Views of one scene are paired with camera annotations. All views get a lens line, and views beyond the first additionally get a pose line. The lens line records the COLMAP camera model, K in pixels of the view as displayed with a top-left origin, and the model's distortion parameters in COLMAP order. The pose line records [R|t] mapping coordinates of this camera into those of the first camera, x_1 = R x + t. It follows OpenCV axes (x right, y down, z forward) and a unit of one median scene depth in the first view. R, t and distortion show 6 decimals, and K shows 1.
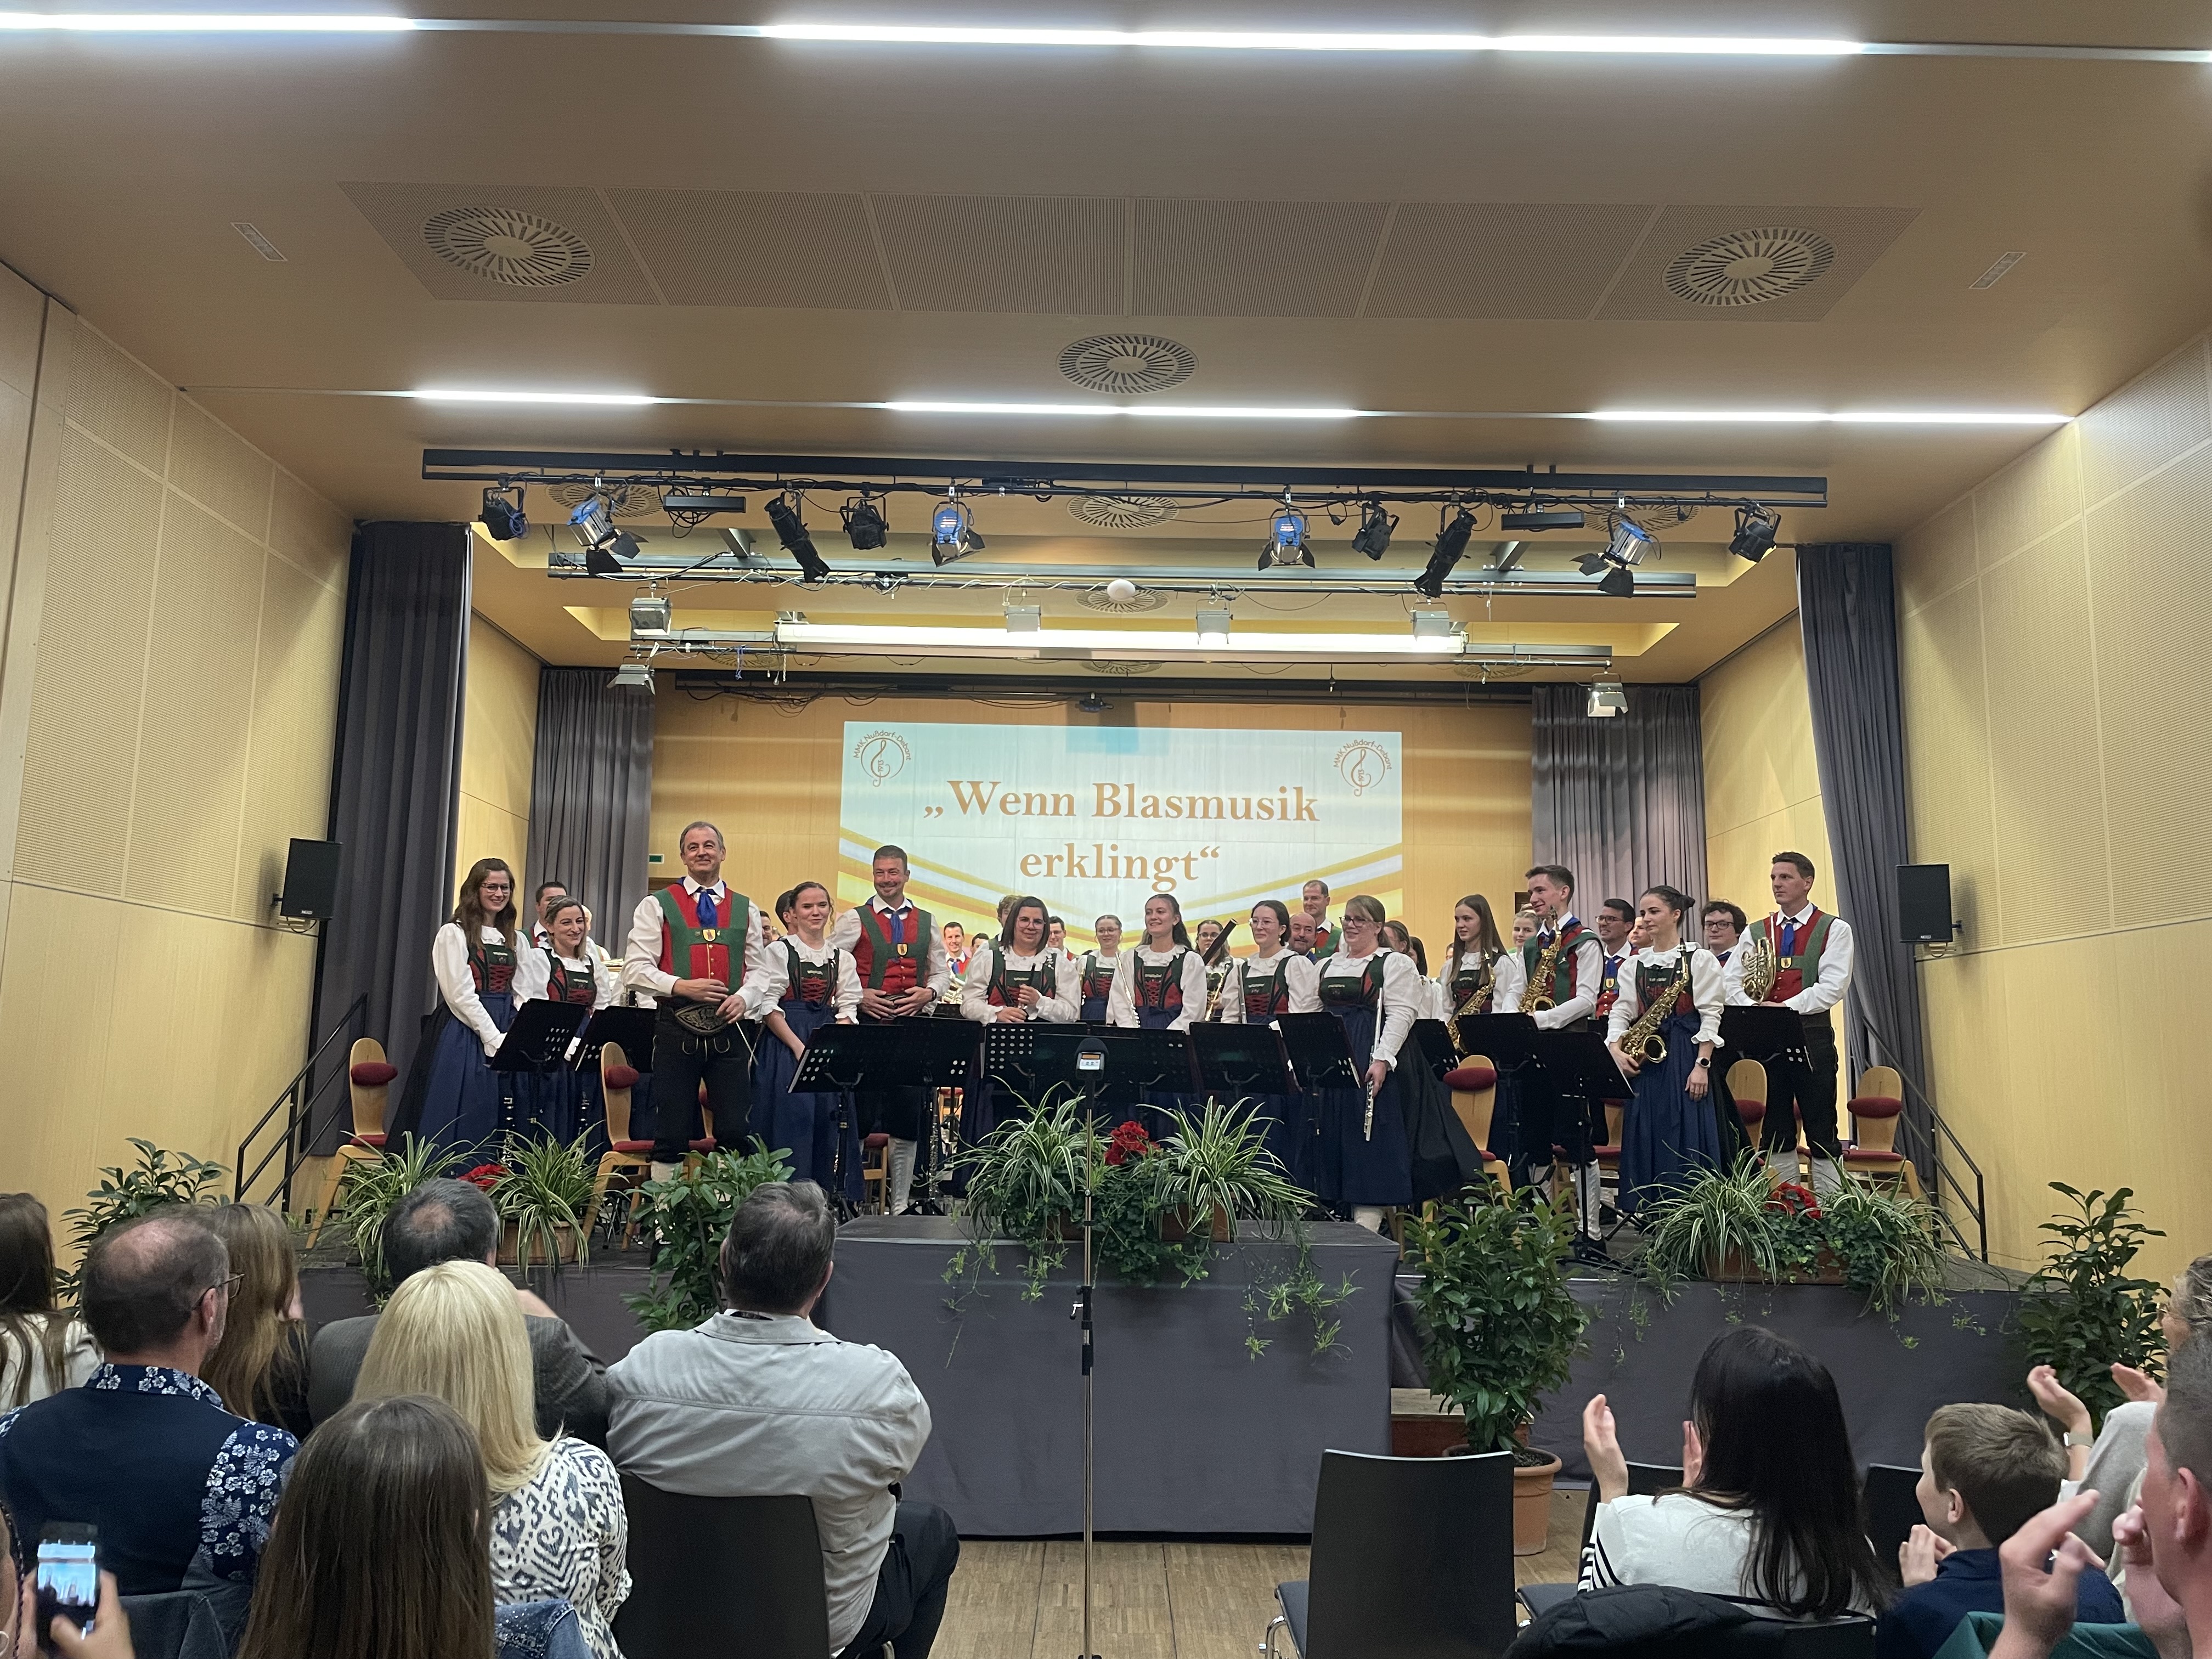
lens RADIAL K [[1635.0, 0, 1106.0], [0, 1635.0, 829.5], [0, 0, 1]] dist [0.082610, -0.000347]
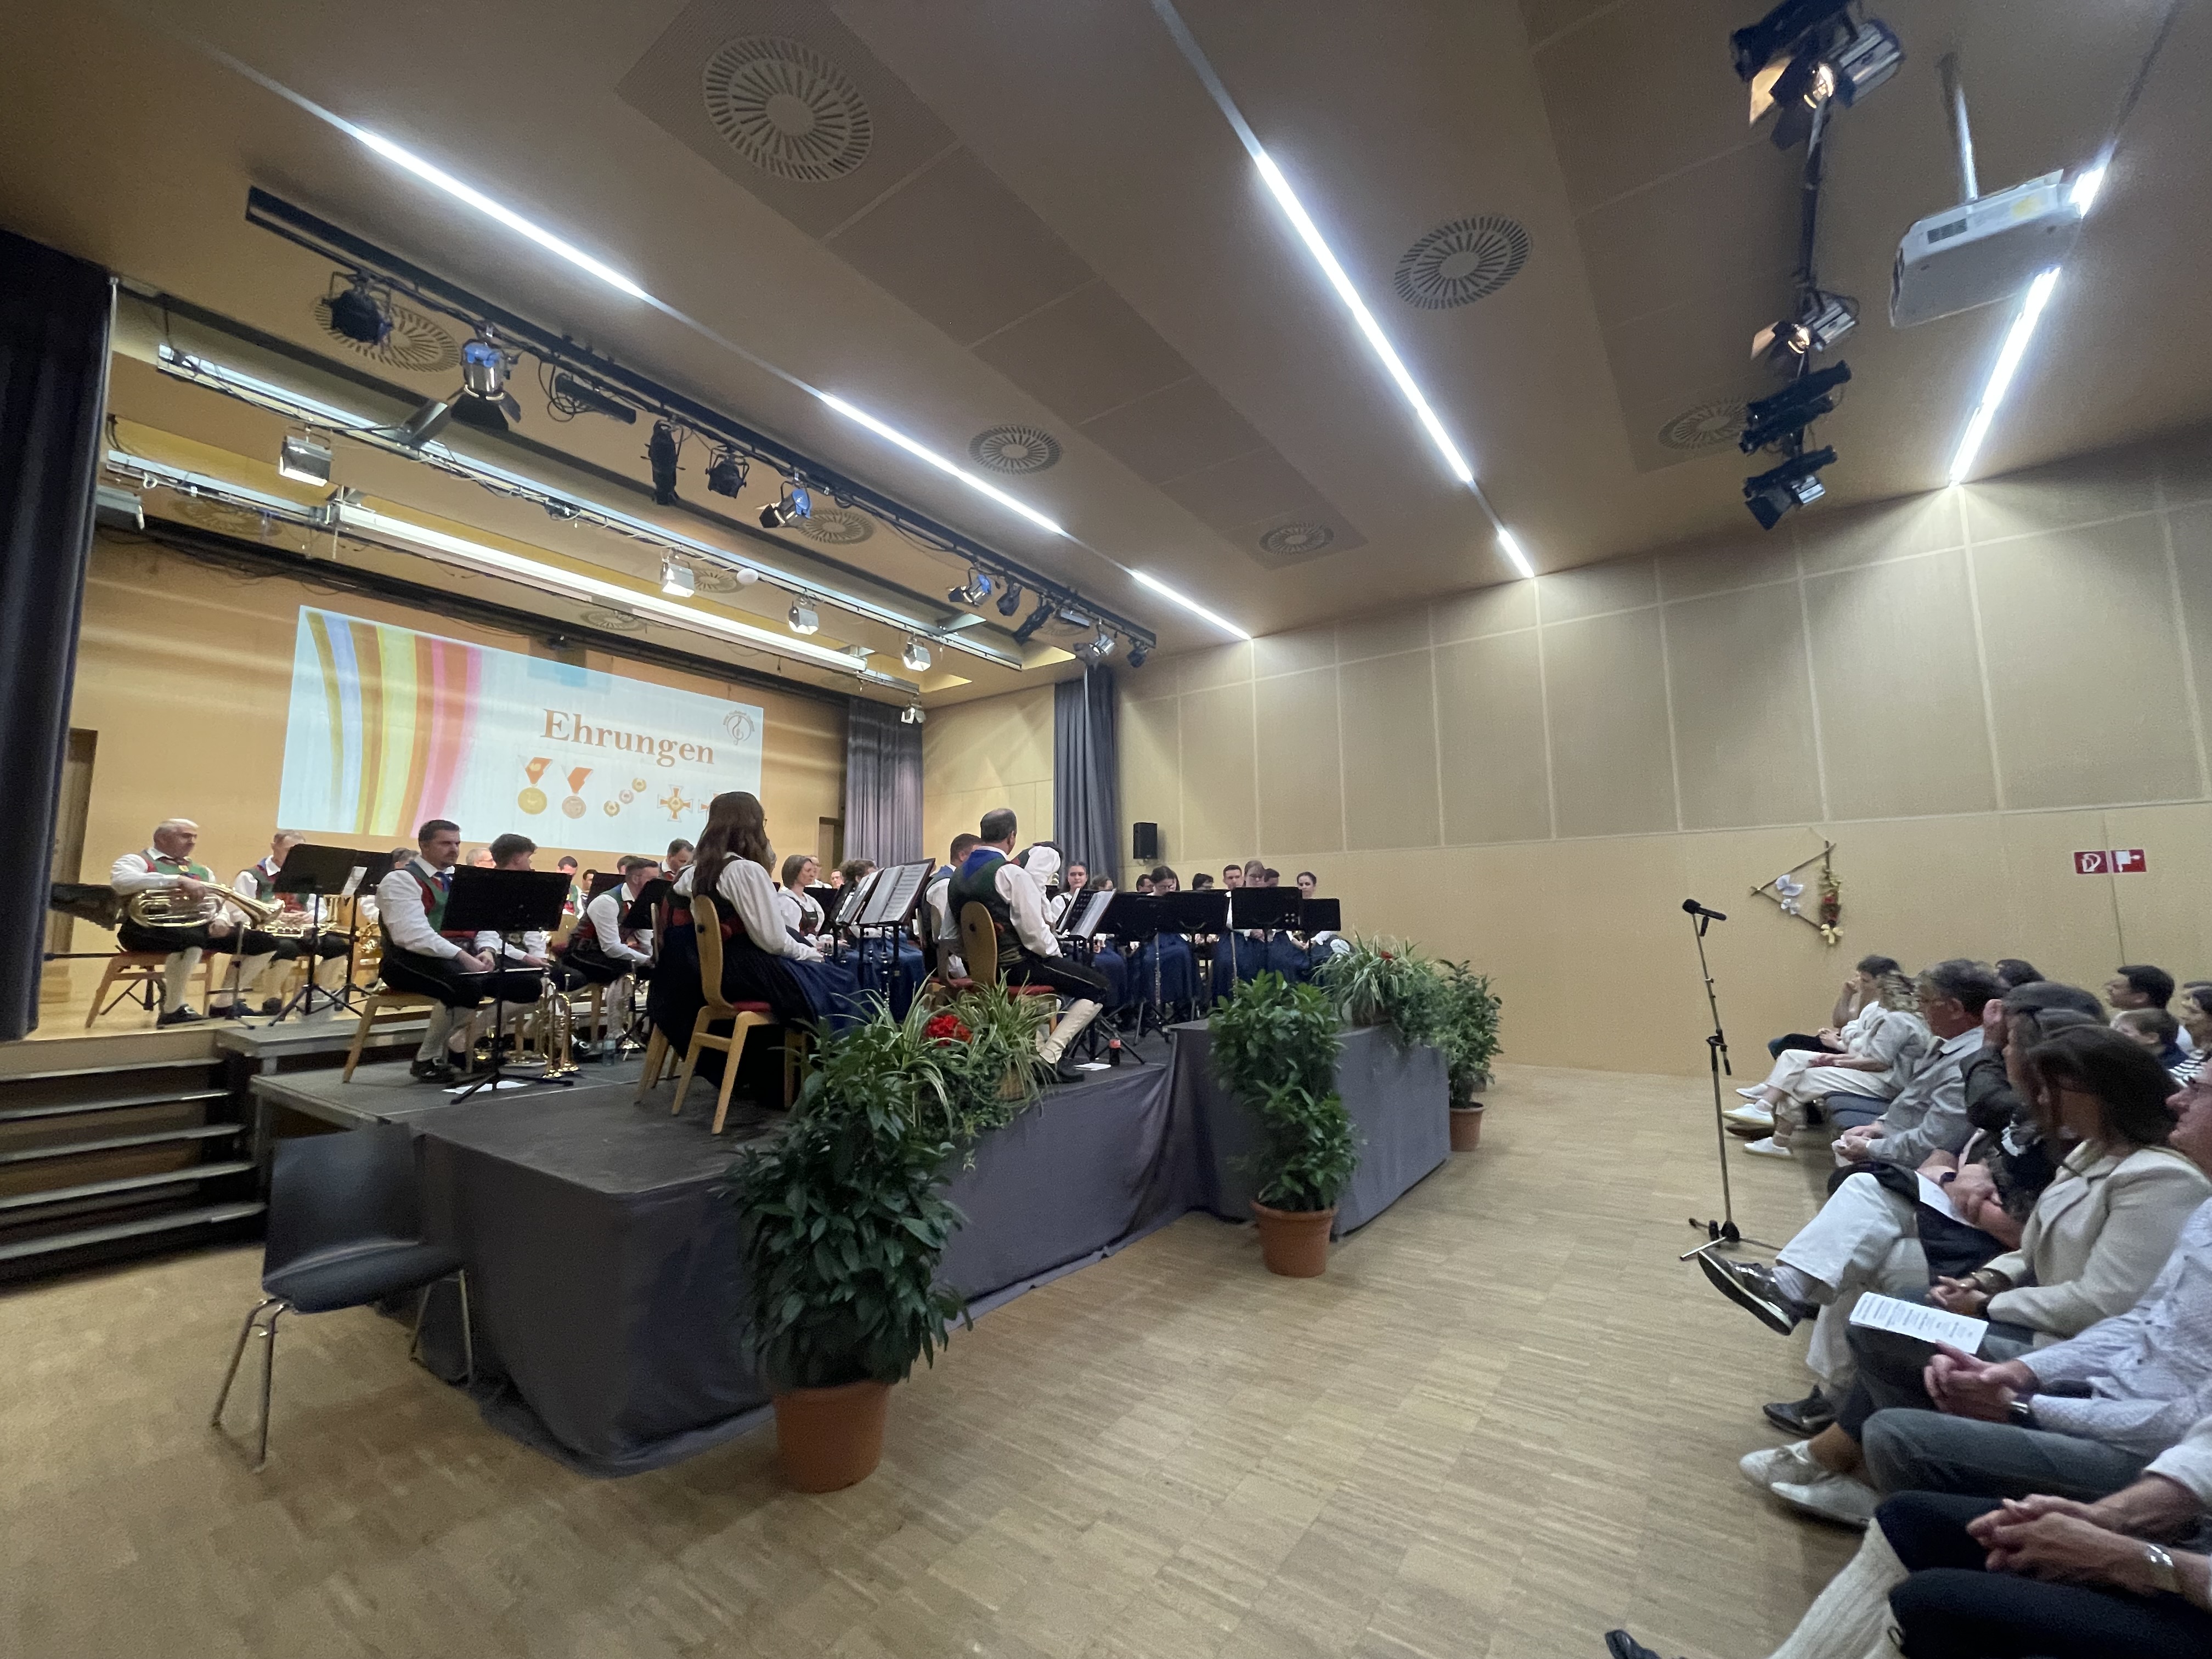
lens RADIAL K [[890.5, 0, 1106.0], [0, 890.5, 829.5], [0, 0, 1]] dist [-0.000742, 0.005657]
pose [[0.599290, 0.070017, 0.797464, -0.301624], [-0.103530, 0.994581, -0.009521, 0.030571], [-0.793809, -0.076856, 0.603292, 0.228917]]
